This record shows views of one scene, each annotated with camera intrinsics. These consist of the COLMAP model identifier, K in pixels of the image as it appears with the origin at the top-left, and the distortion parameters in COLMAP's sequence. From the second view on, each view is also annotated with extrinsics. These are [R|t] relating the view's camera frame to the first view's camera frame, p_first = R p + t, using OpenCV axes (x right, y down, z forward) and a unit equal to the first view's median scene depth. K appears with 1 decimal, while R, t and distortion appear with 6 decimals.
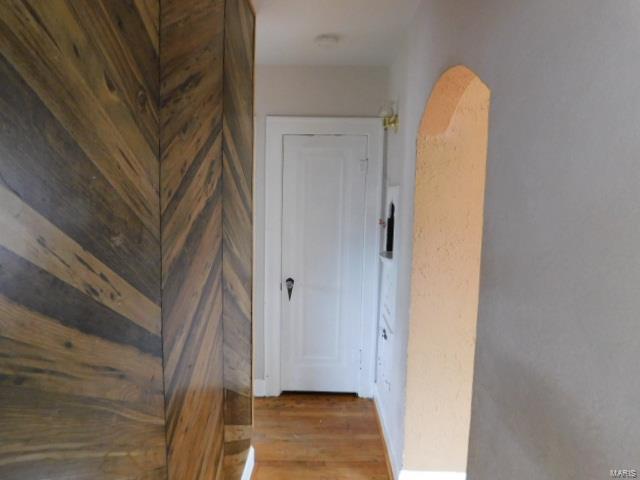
lens RADIAL K [[421.4, 0, 320.4], [0, 421.4, 240.6], [0, 0, 1]] dist [-0.023499, 0.008077]
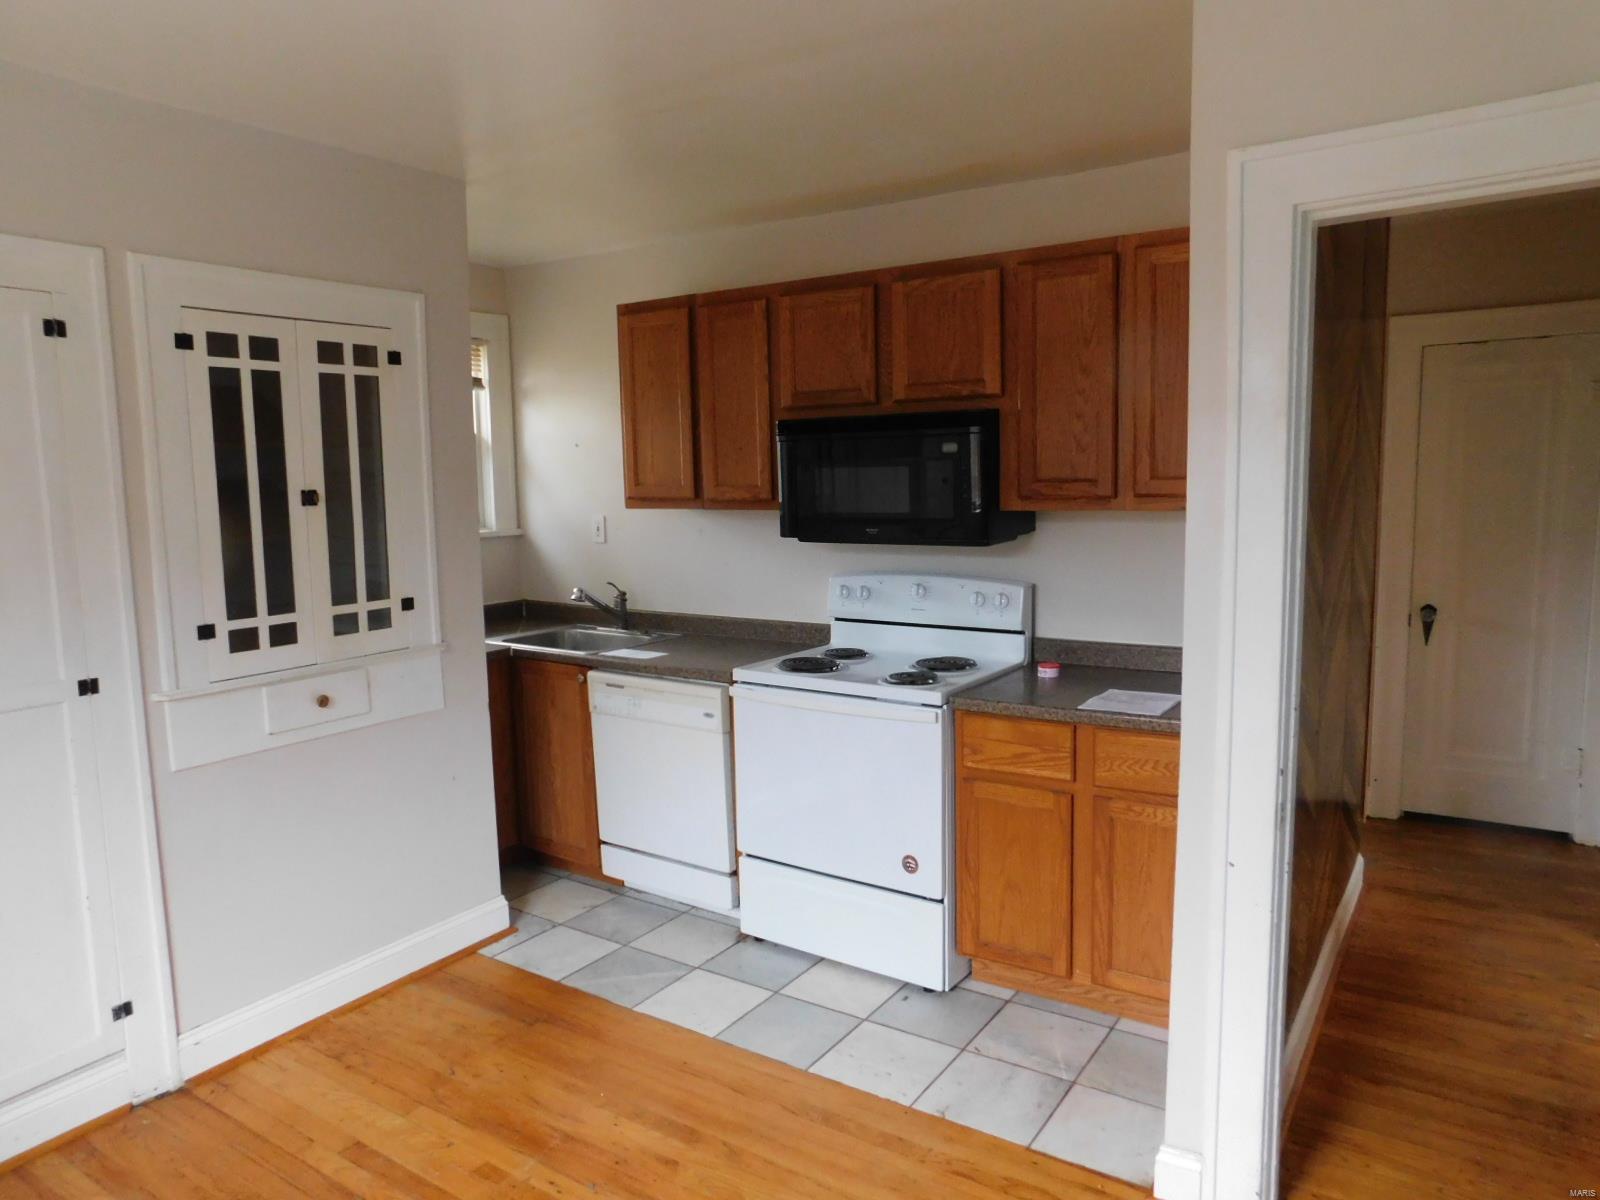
lens RADIAL K [[1053.6, 0, 795.4], [0, 1053.6, 597.5], [0, 0, 1]] dist [-0.023499, 0.008077]
pose [[0.835957, 0.024013, -0.548269, -0.014955], [-0.010207, 0.999550, 0.028215, 0.050220], [0.548700, -0.017991, 0.835826, -0.597630]]
